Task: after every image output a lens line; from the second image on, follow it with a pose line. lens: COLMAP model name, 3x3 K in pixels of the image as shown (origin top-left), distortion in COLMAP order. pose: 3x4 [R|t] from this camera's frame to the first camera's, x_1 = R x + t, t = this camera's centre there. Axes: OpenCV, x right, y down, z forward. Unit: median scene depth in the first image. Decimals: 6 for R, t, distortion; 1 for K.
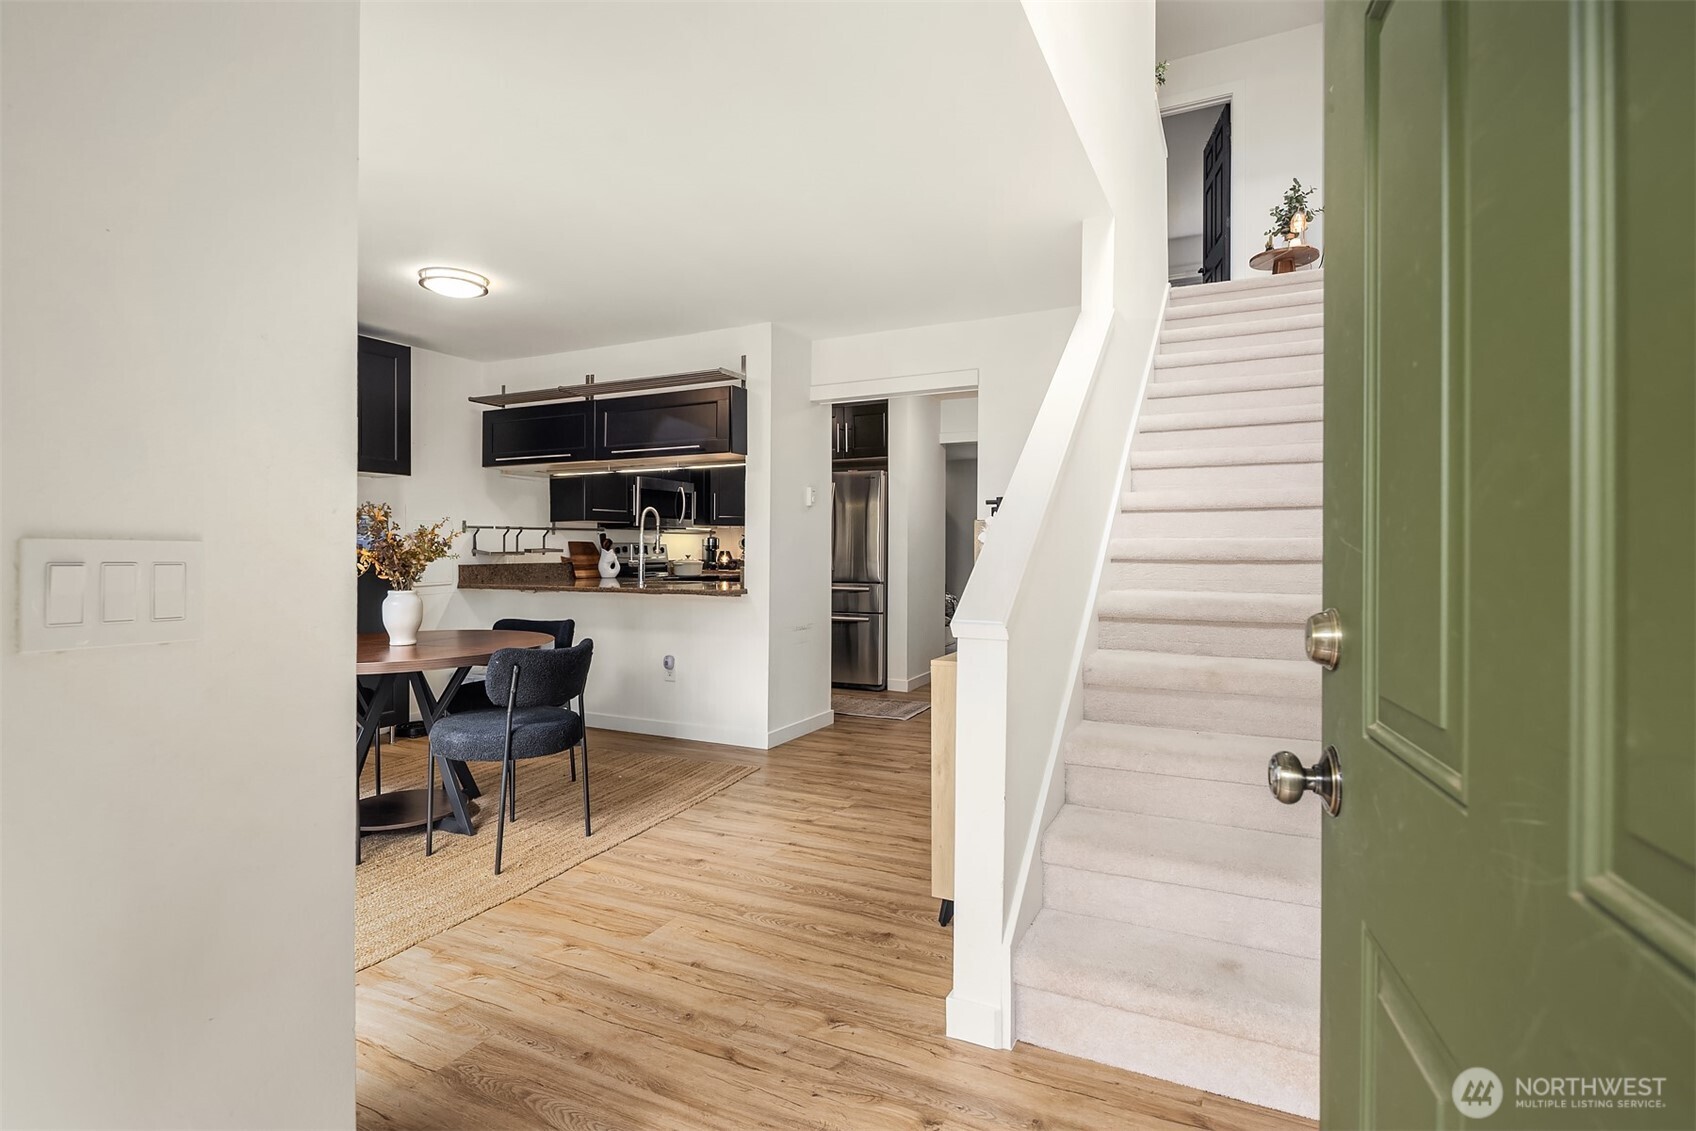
lens RADIAL K [[837.1, 0, 862.6], [0, 837.1, 535.5], [0, 0, 1]] dist [-0.000127, -0.000636]
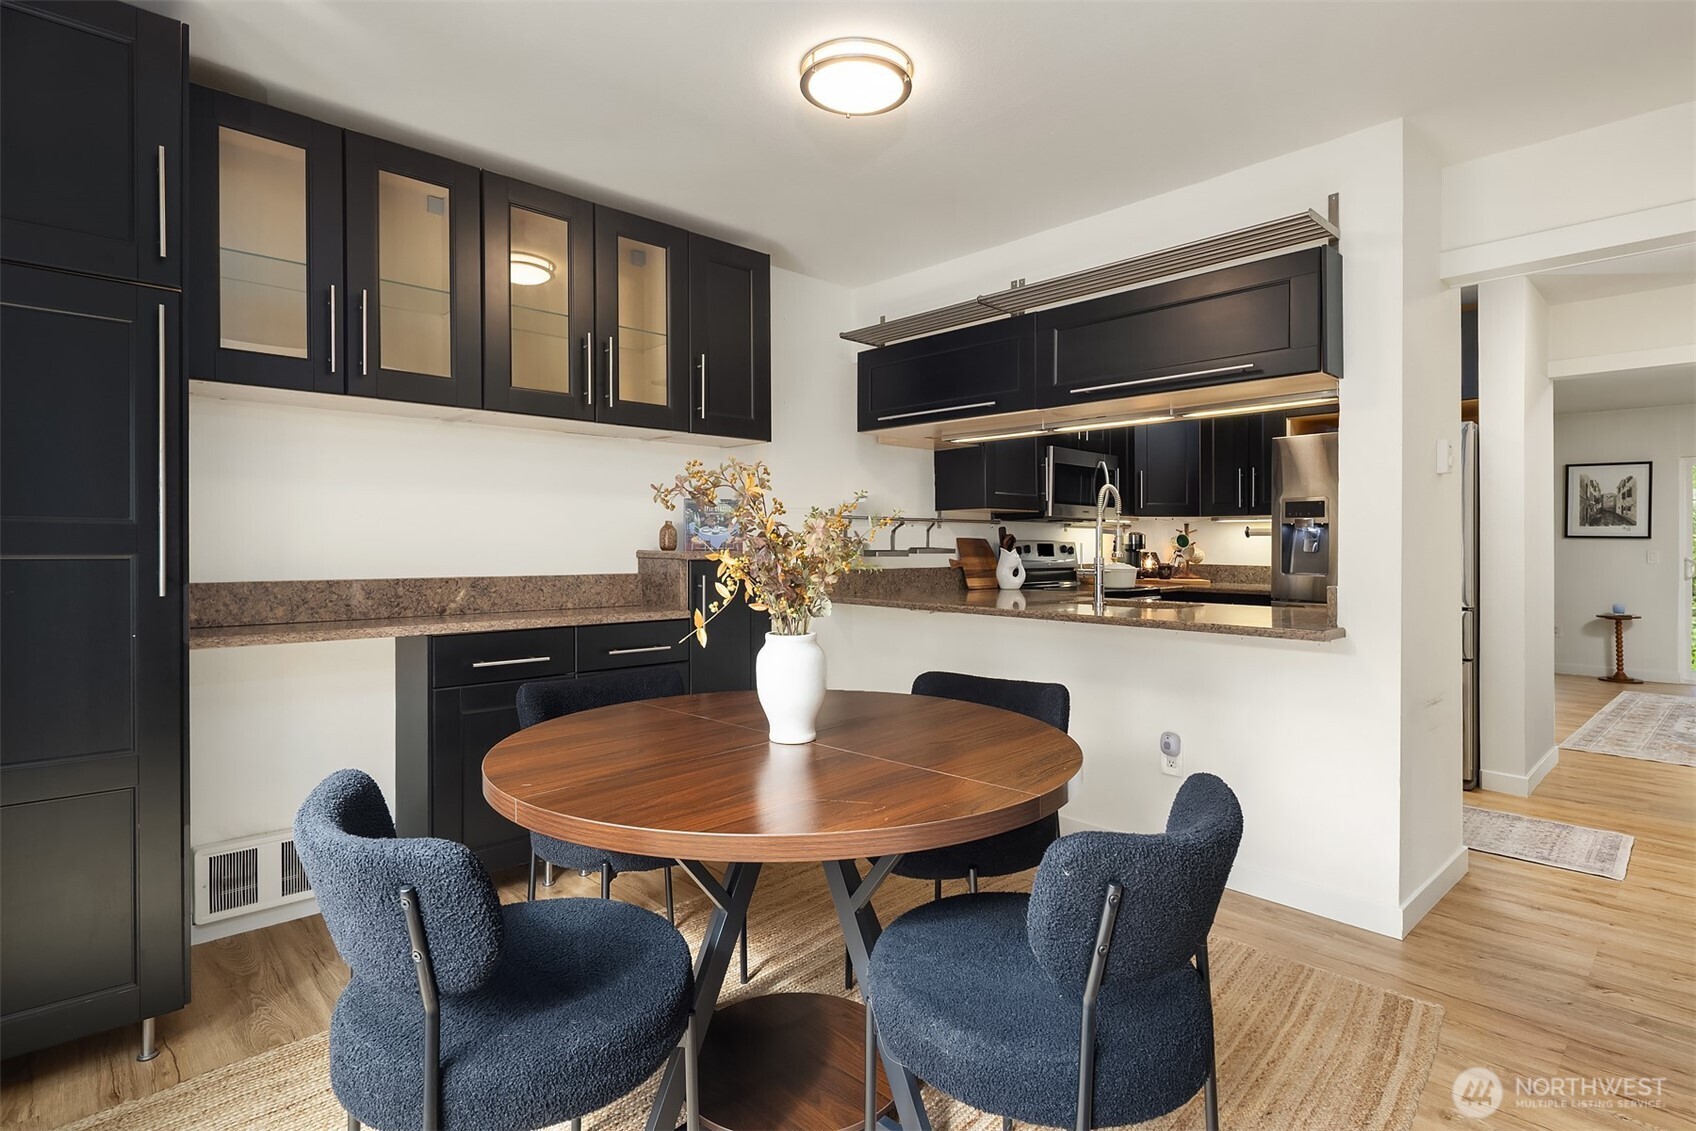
lens RADIAL K [[837.1, 0, 862.9], [0, 837.1, 558.2], [0, 0, 1]] dist [-0.000127, -0.000636]
pose [[0.941911, 0.010290, -0.335705, -0.190362], [-0.000009, 0.999531, 0.030612, 0.002469], [0.335863, -0.028831, 0.941470, 0.302136]]
